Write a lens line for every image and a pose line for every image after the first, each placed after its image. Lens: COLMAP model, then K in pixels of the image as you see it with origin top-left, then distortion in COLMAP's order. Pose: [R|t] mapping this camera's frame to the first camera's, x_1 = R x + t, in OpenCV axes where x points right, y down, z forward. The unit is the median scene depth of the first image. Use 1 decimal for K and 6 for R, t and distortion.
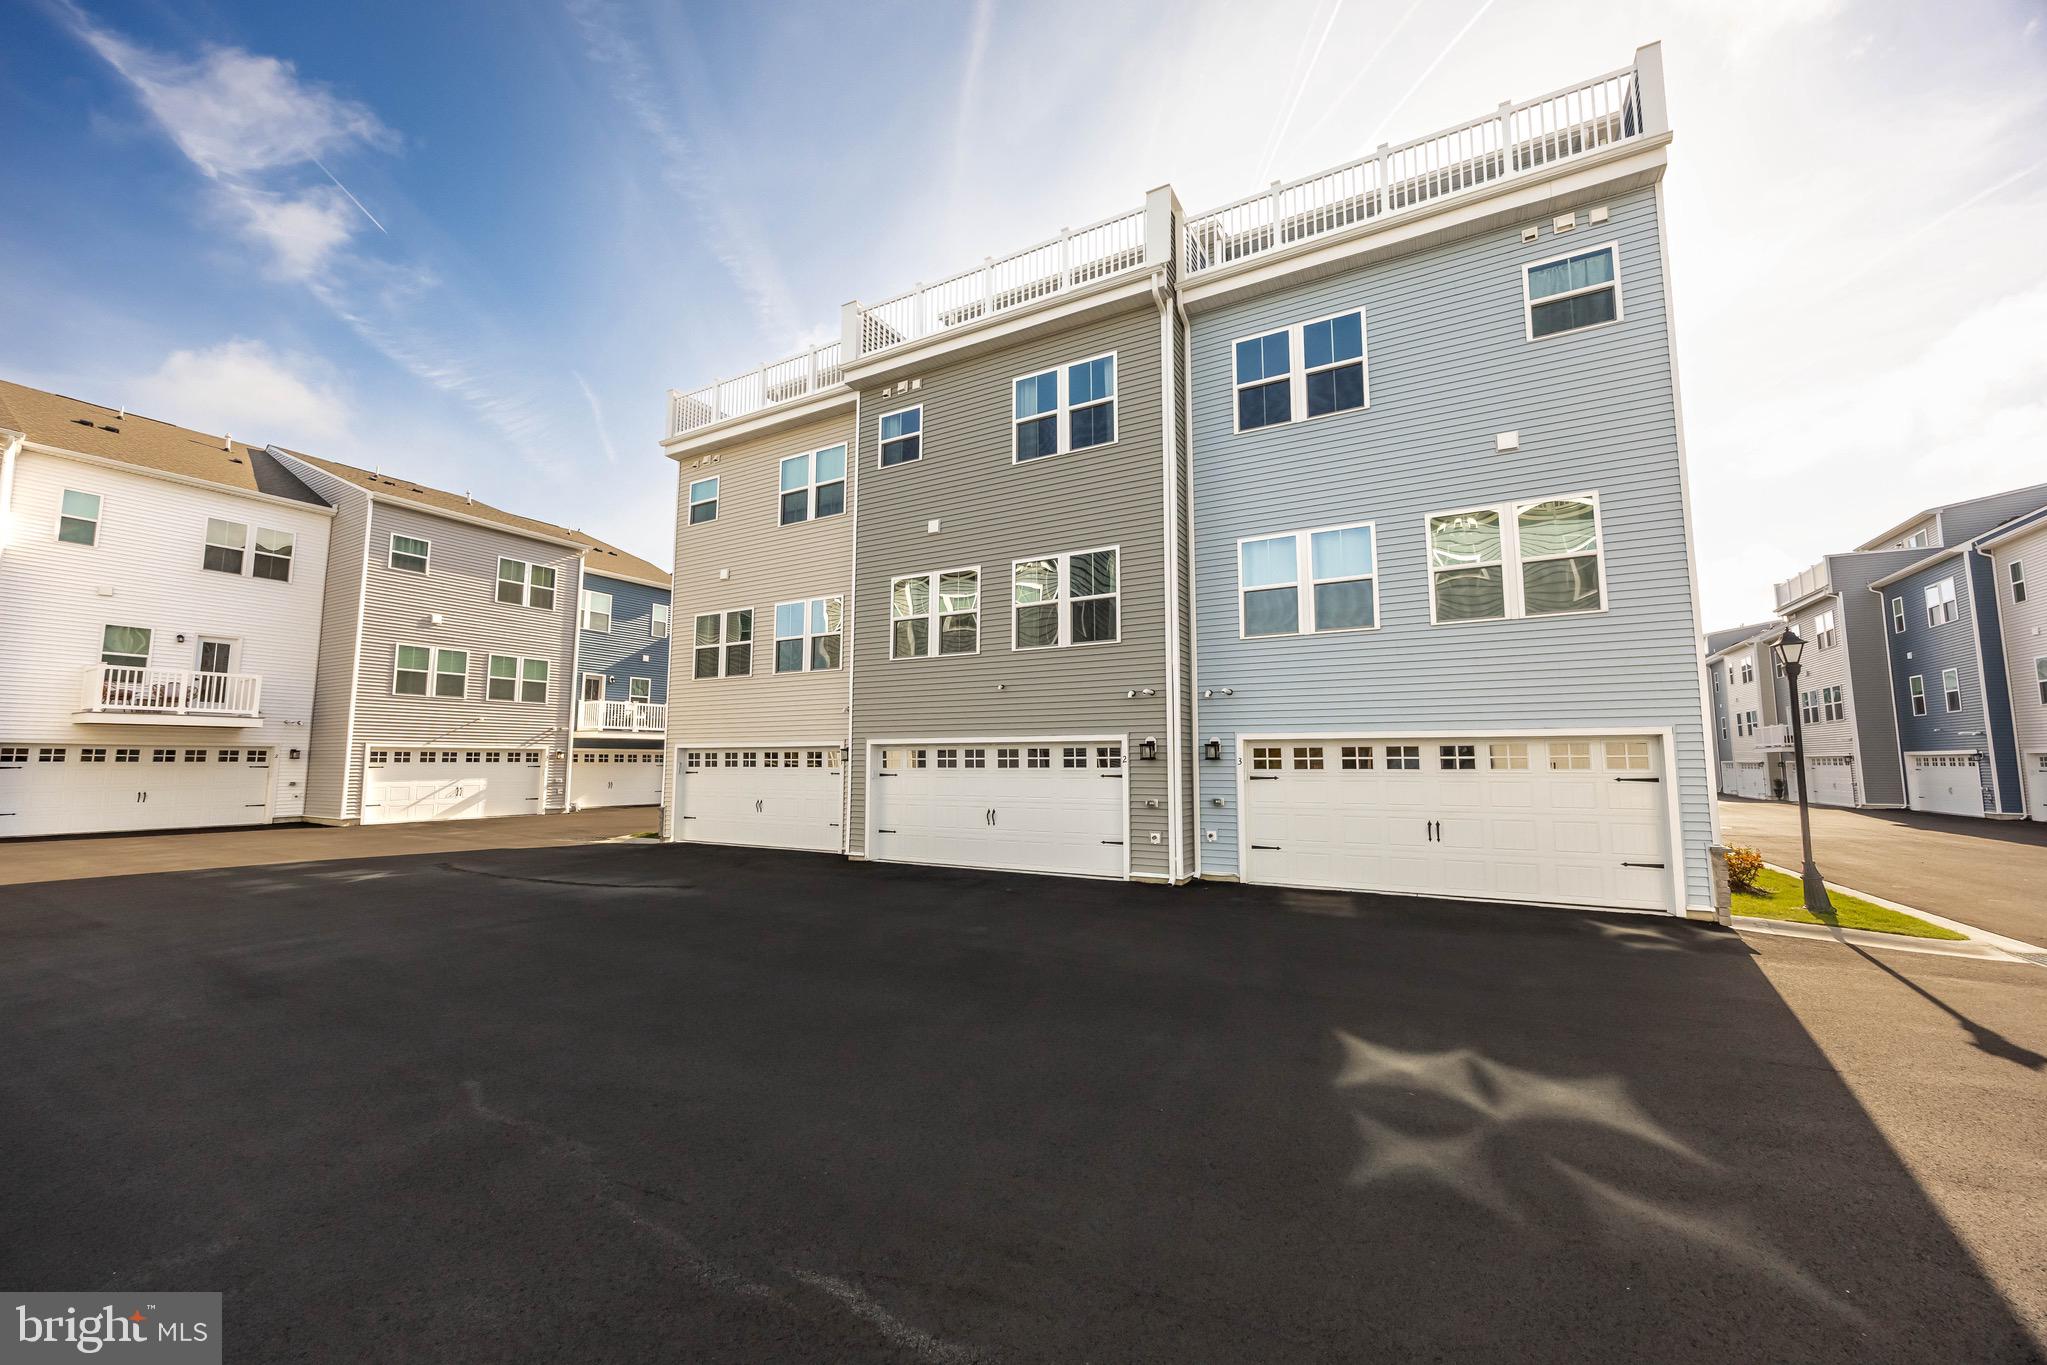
lens RADIAL K [[795.0, 0, 1007.9], [0, 795.0, 683.0], [0, 0, 1]] dist [0.001316, 0.000038]
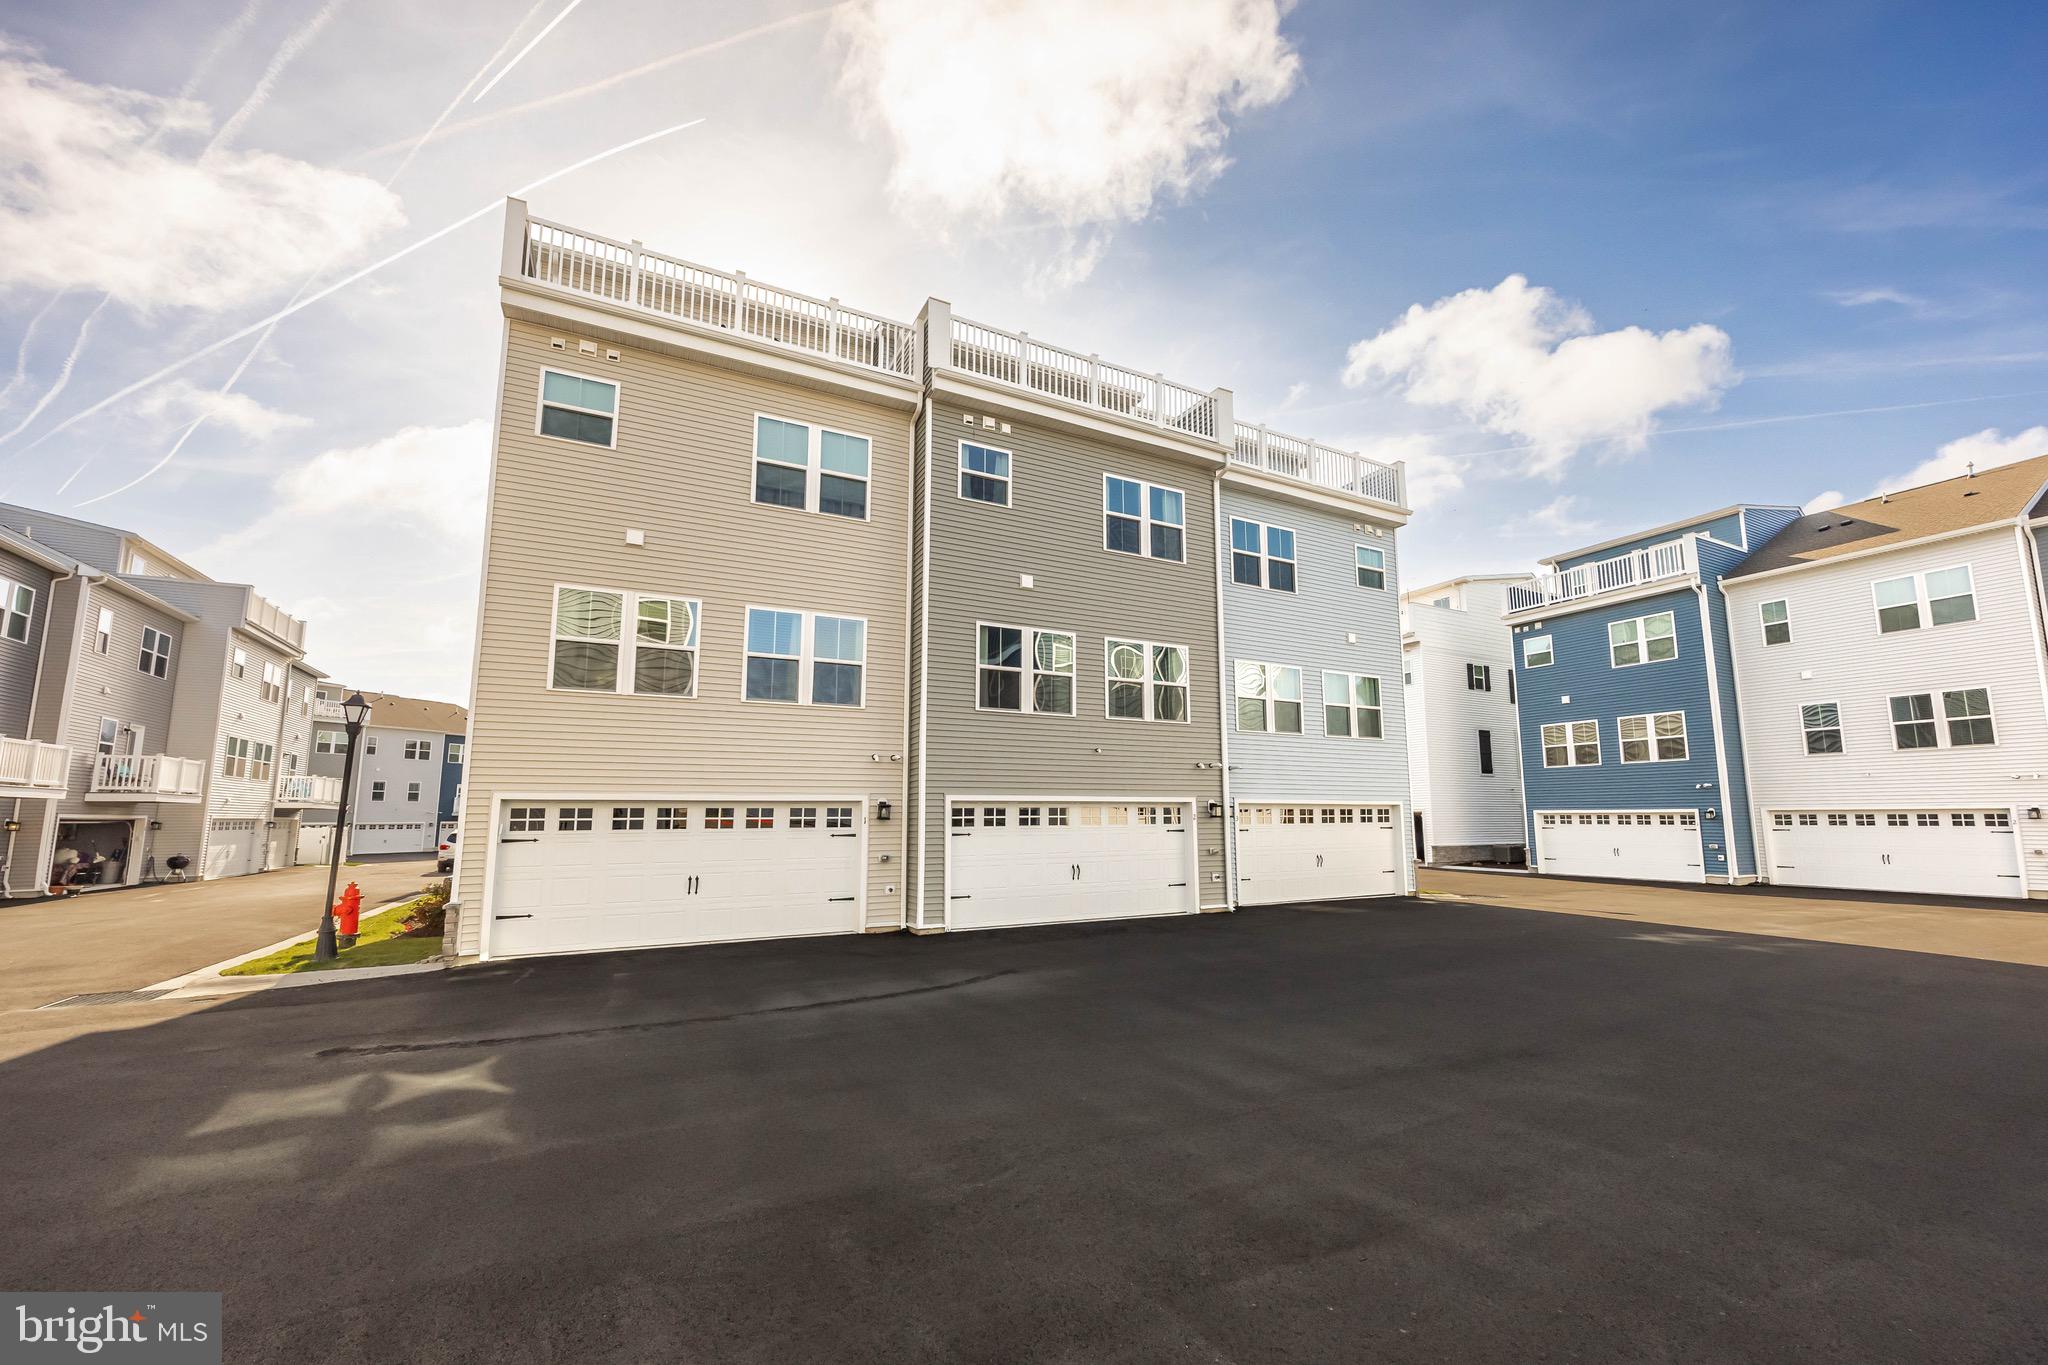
lens RADIAL K [[834.9, 0, 1058.4], [0, 834.9, 713.4], [0, 0, 1]] dist [-0.001688, -0.000082]
pose [[0.518980, 0.105007, 0.848312, -0.919883], [-0.077726, 0.994112, -0.075503, 0.041049], [-0.851246, -0.026751, 0.524085, 0.409640]]
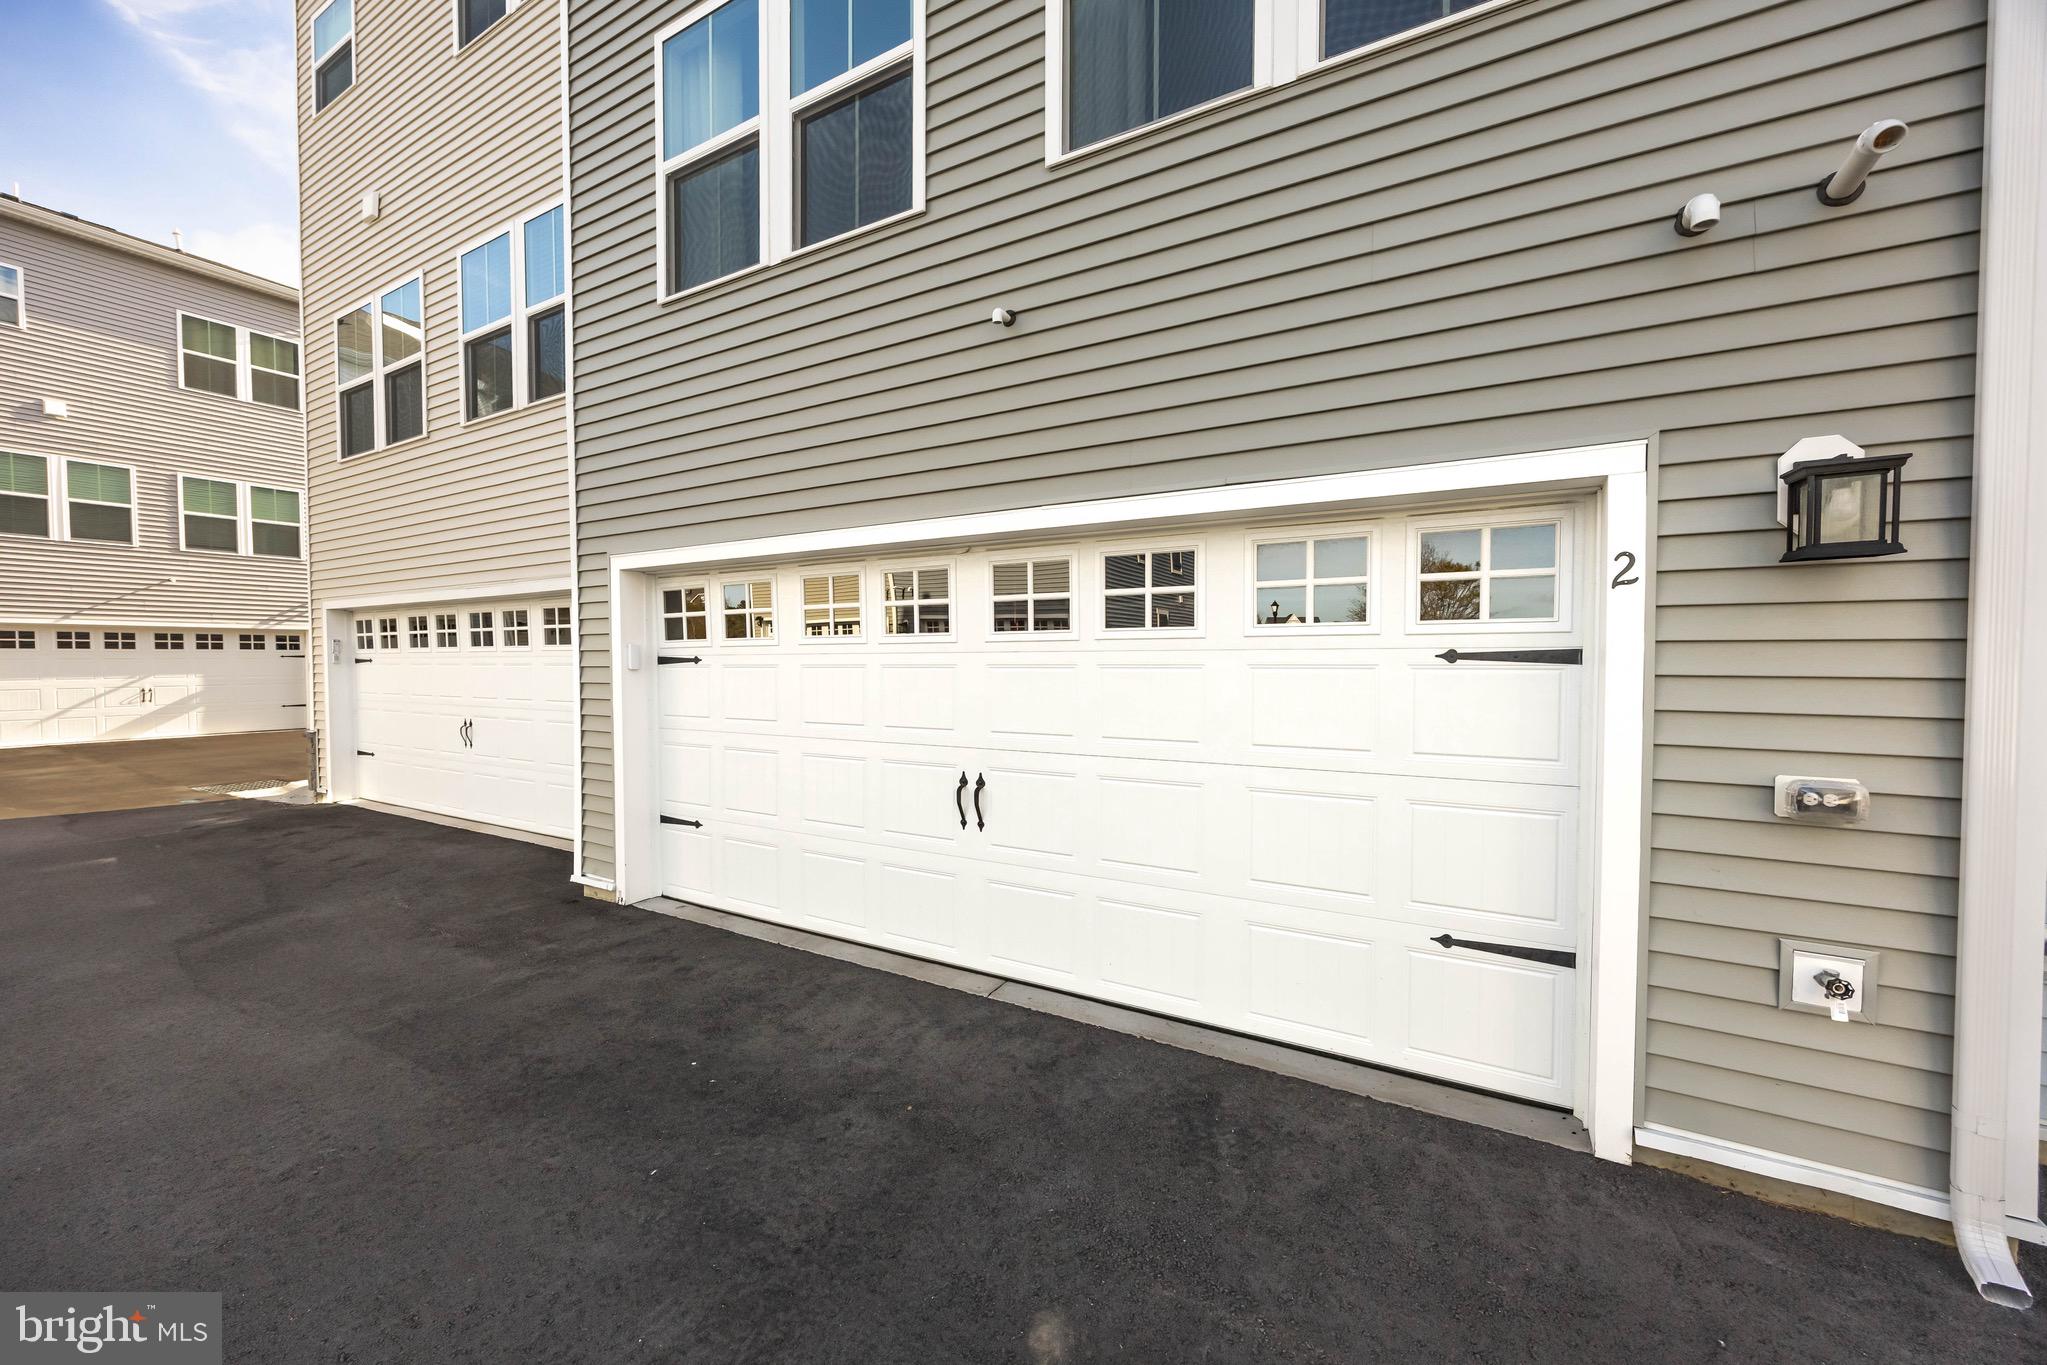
lens RADIAL K [[795.0, 0, 1007.9], [0, 795.0, 683.0], [0, 0, 1]] dist [0.001316, 0.000038]
pose [[0.999923, -0.003006, -0.012068, -0.003863], [0.004564, 0.991335, 0.131279, 0.081158], [0.011568, -0.131324, 0.991272, 0.662683]]
